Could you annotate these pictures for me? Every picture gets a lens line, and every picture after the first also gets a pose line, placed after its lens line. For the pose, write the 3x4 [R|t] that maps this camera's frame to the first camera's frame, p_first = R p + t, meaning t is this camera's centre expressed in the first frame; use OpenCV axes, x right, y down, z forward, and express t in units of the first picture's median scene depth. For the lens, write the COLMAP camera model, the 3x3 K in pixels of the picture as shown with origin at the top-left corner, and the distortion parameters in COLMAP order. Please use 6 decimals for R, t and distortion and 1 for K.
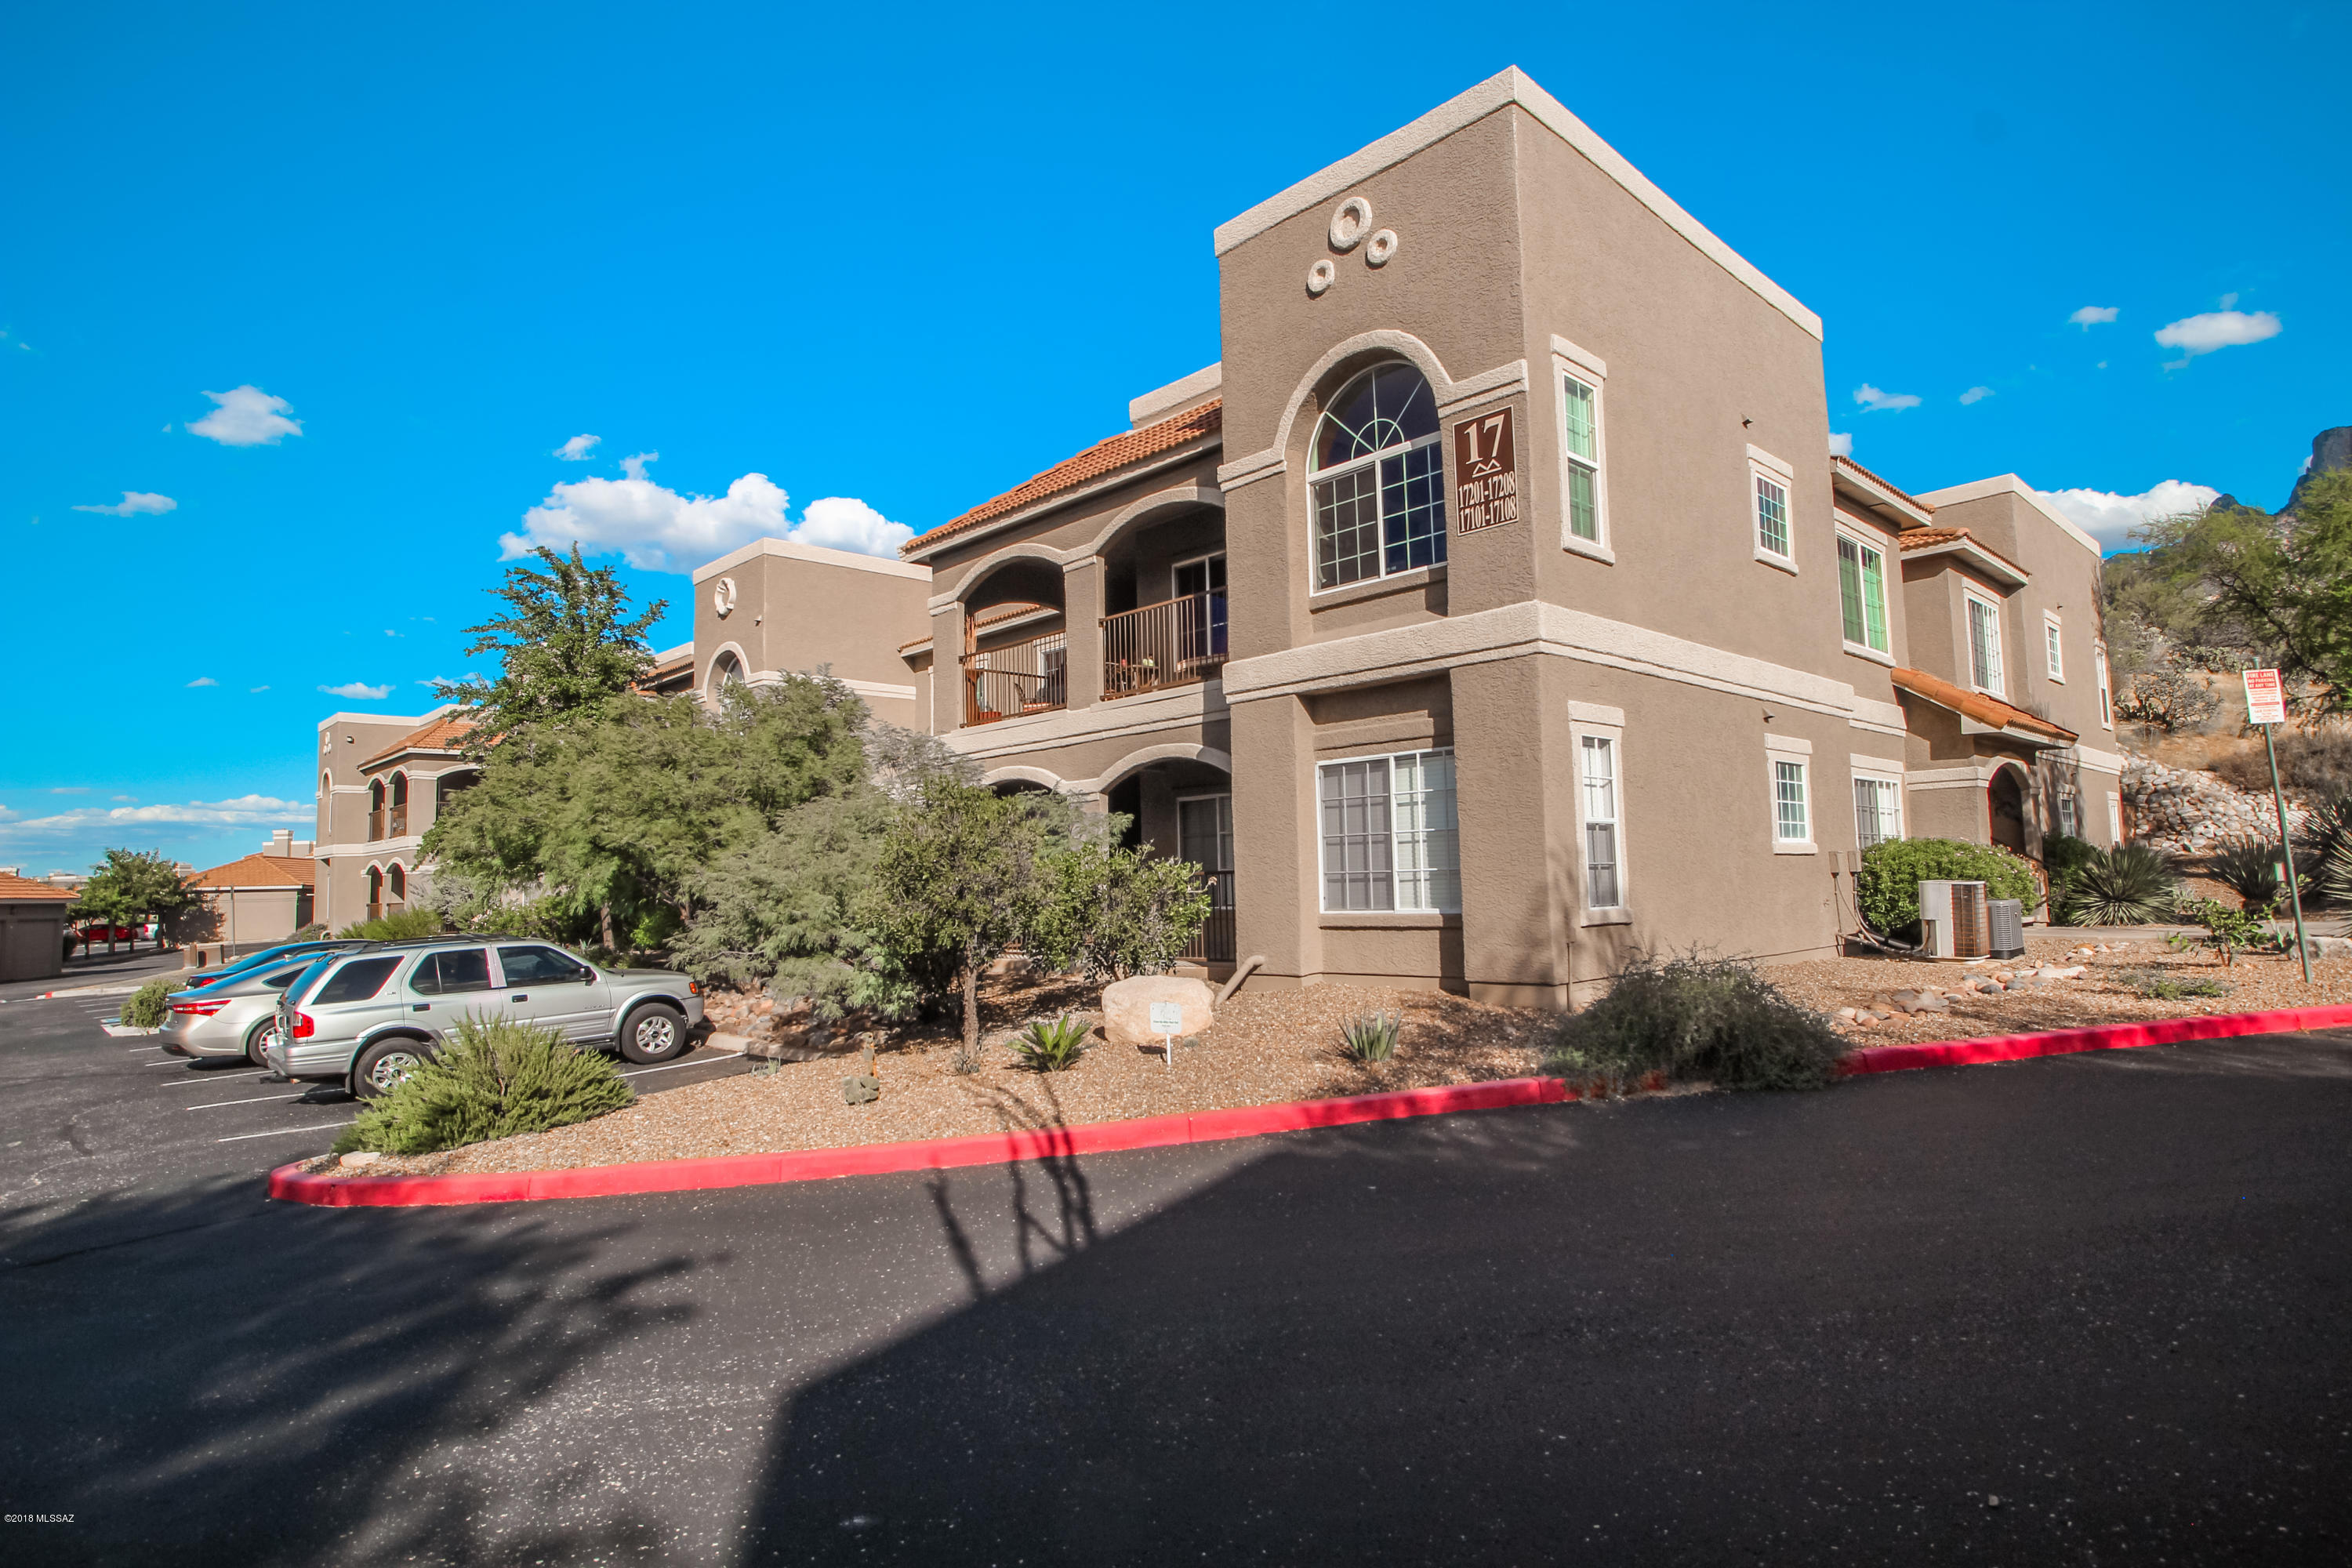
lens RADIAL K [[1258.1, 0, 1177.4], [0, 1258.1, 785.5], [0, 0, 1]] dist [0.001937, -0.010725]
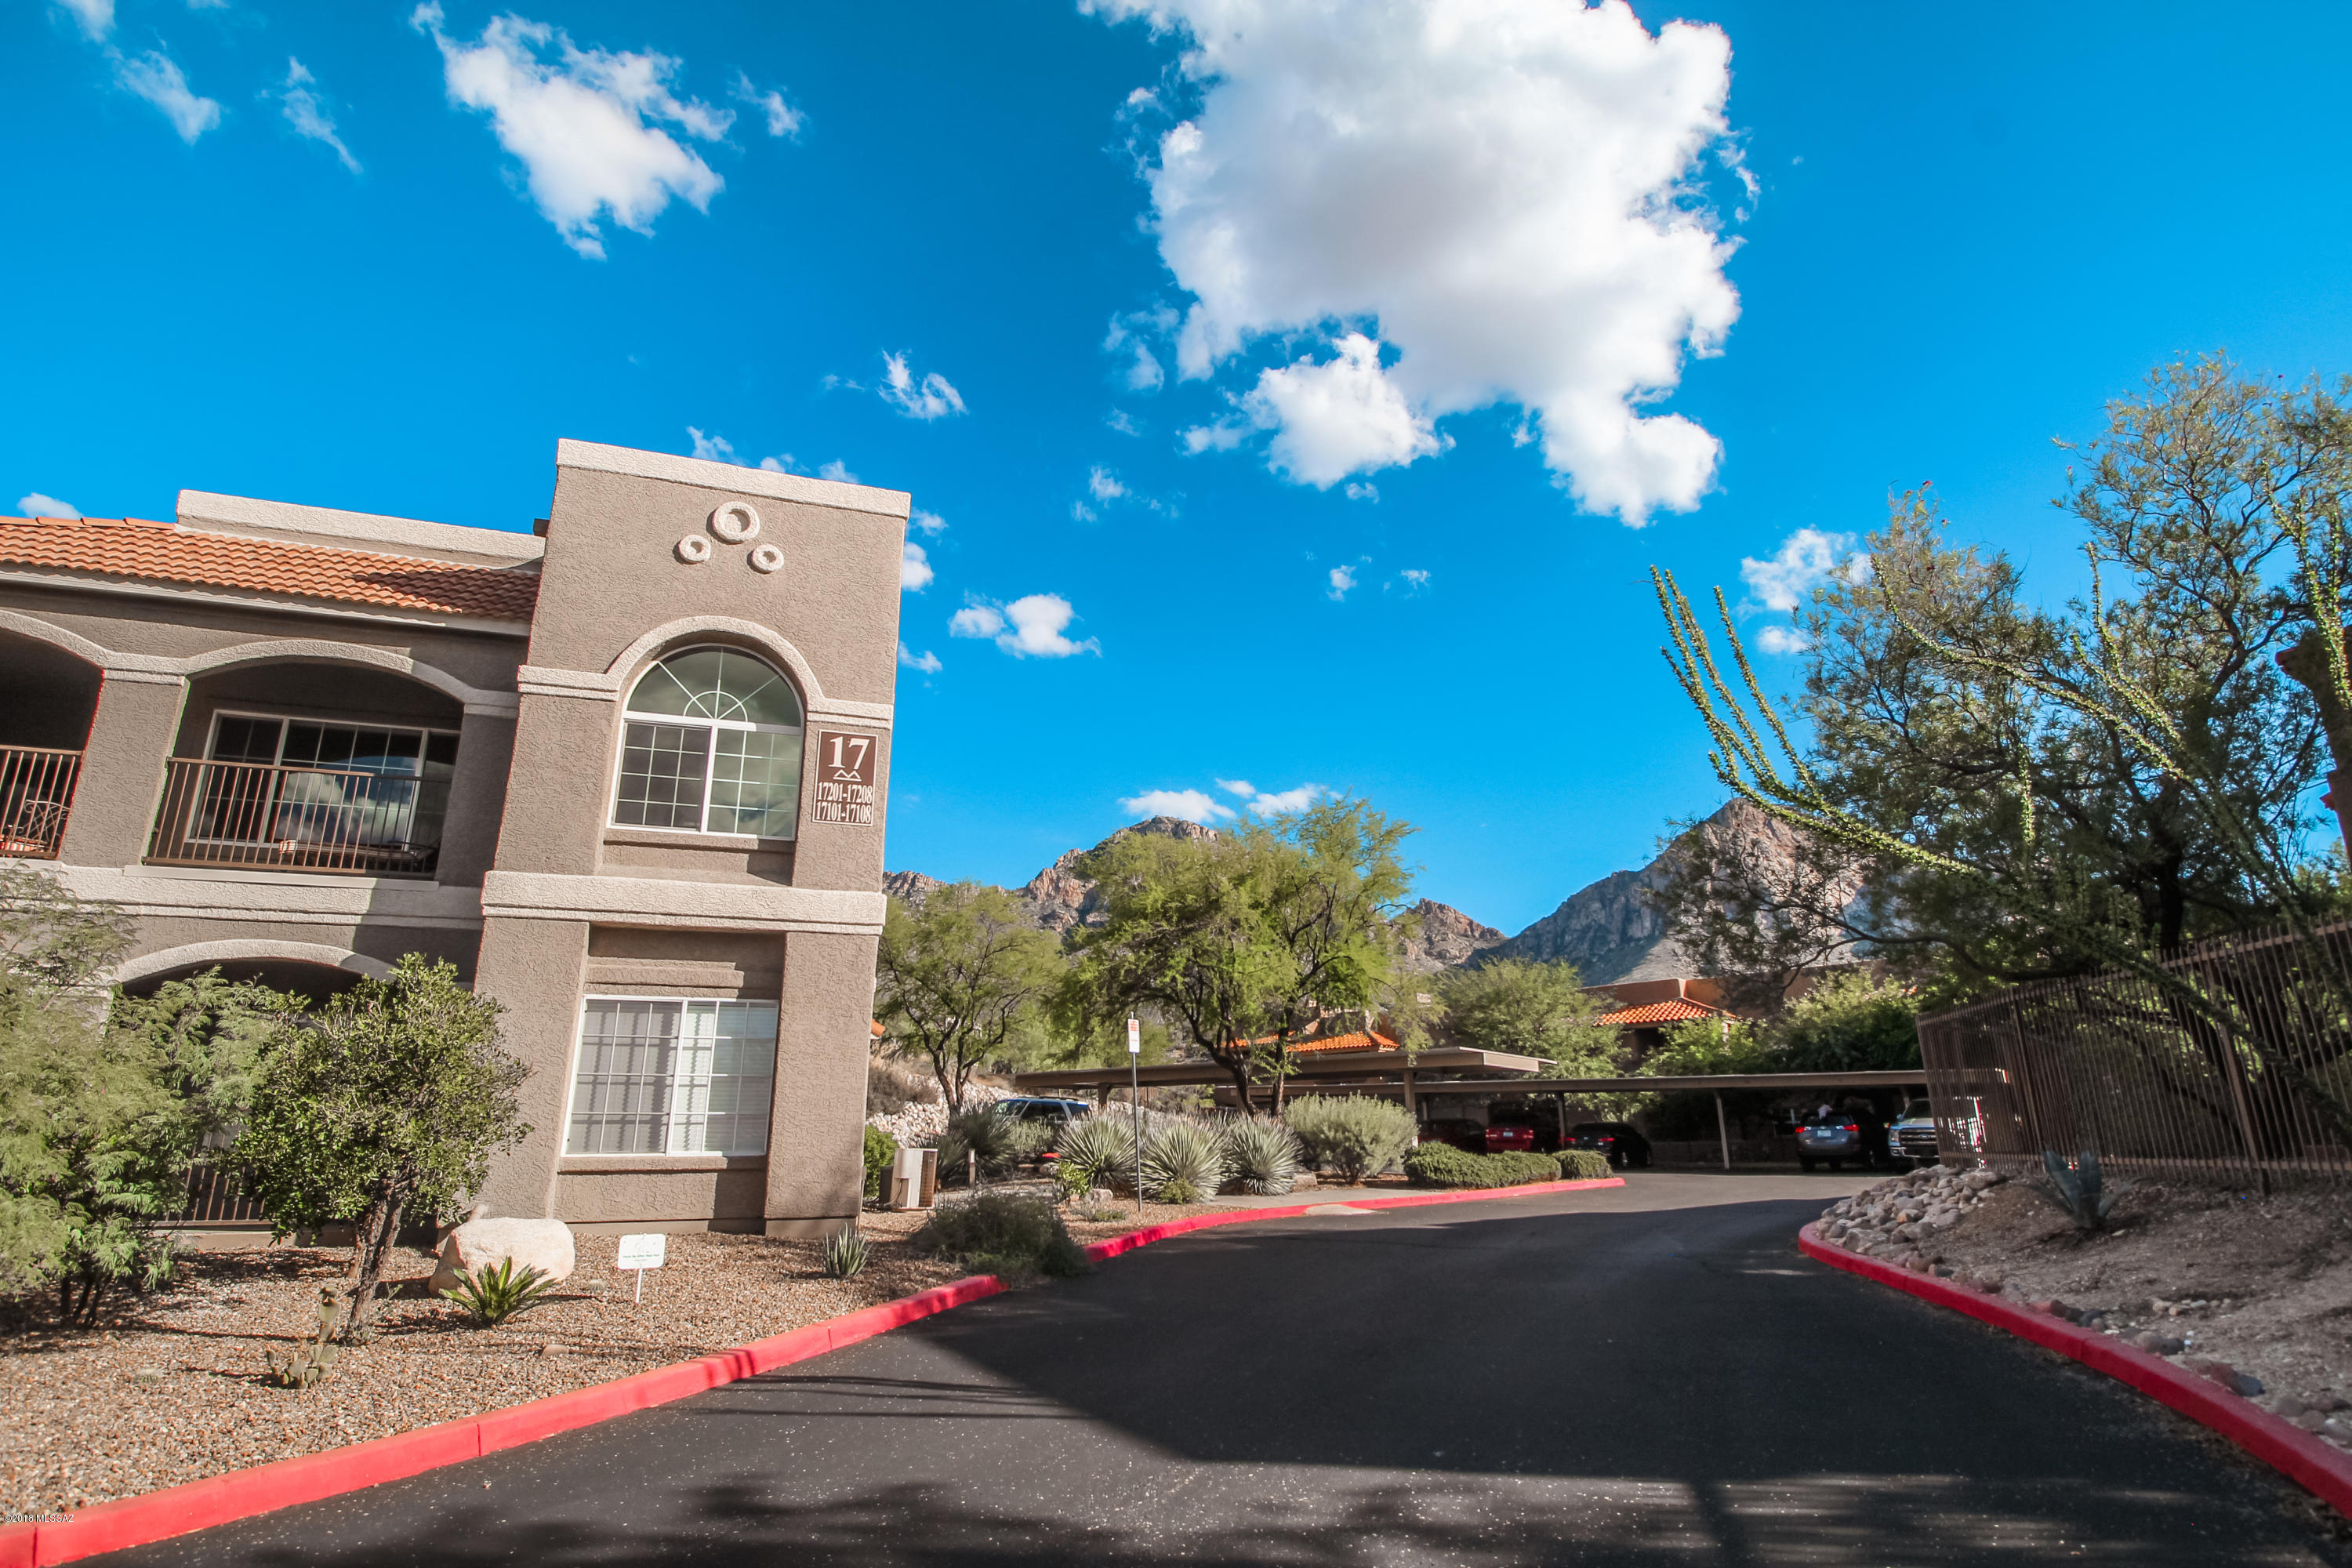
lens RADIAL K [[1258.1, 0, 1167.0], [0, 1258.1, 773.6], [0, 0, 1]] dist [0.001937, -0.010725]
pose [[0.419539, 0.283665, 0.862277, -0.616861], [-0.073058, 0.957389, -0.279408, 0.059074], [-0.904793, 0.054227, 0.422386, 0.182078]]
